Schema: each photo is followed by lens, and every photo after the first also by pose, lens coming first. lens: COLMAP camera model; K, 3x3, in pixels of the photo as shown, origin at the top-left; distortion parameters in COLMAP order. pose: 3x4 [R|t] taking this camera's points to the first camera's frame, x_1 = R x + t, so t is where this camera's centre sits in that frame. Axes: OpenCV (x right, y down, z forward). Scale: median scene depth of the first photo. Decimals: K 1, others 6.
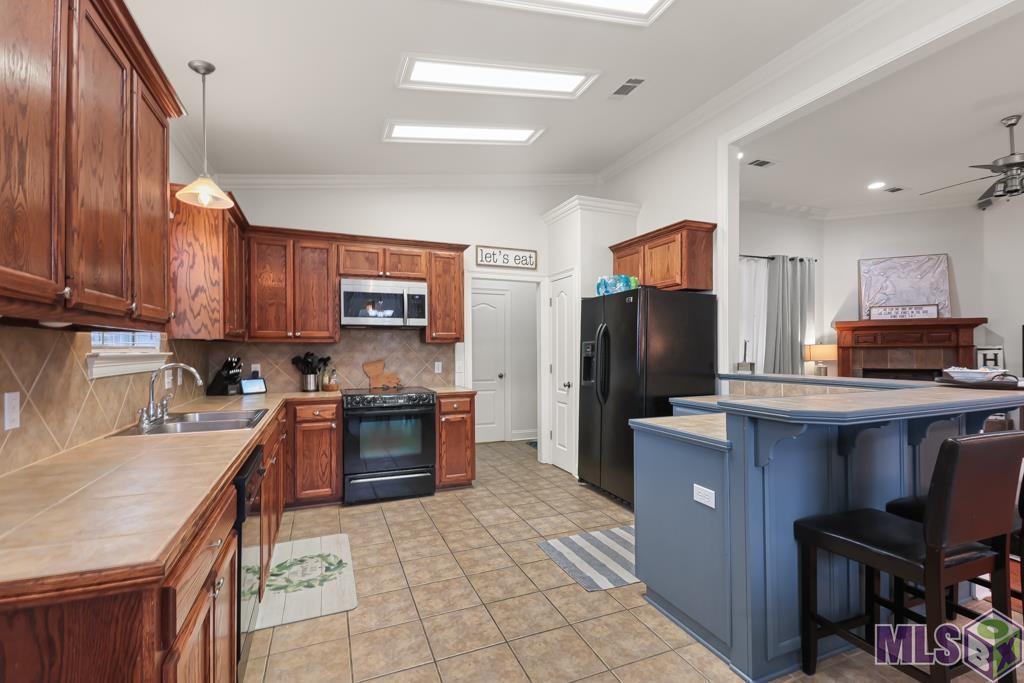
lens RADIAL K [[461.6, 0, 510.6], [0, 461.6, 346.8], [0, 0, 1]] dist [-0.000095, -0.000900]
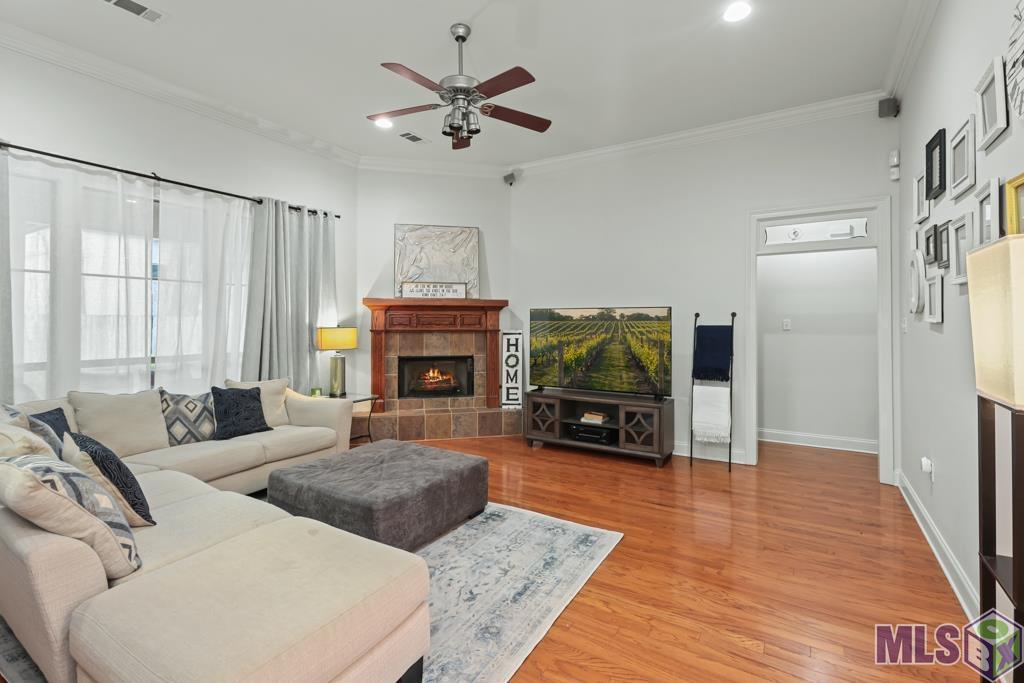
lens RADIAL K [[461.6, 0, 514.2], [0, 461.6, 331.0], [0, 0, 1]] dist [-0.000095, -0.000900]
pose [[0.813347, -0.000666, 0.581779, 0.472315], [-0.010245, 0.999828, 0.015467, -0.014458], [-0.581689, -0.018540, 0.813200, 0.219587]]
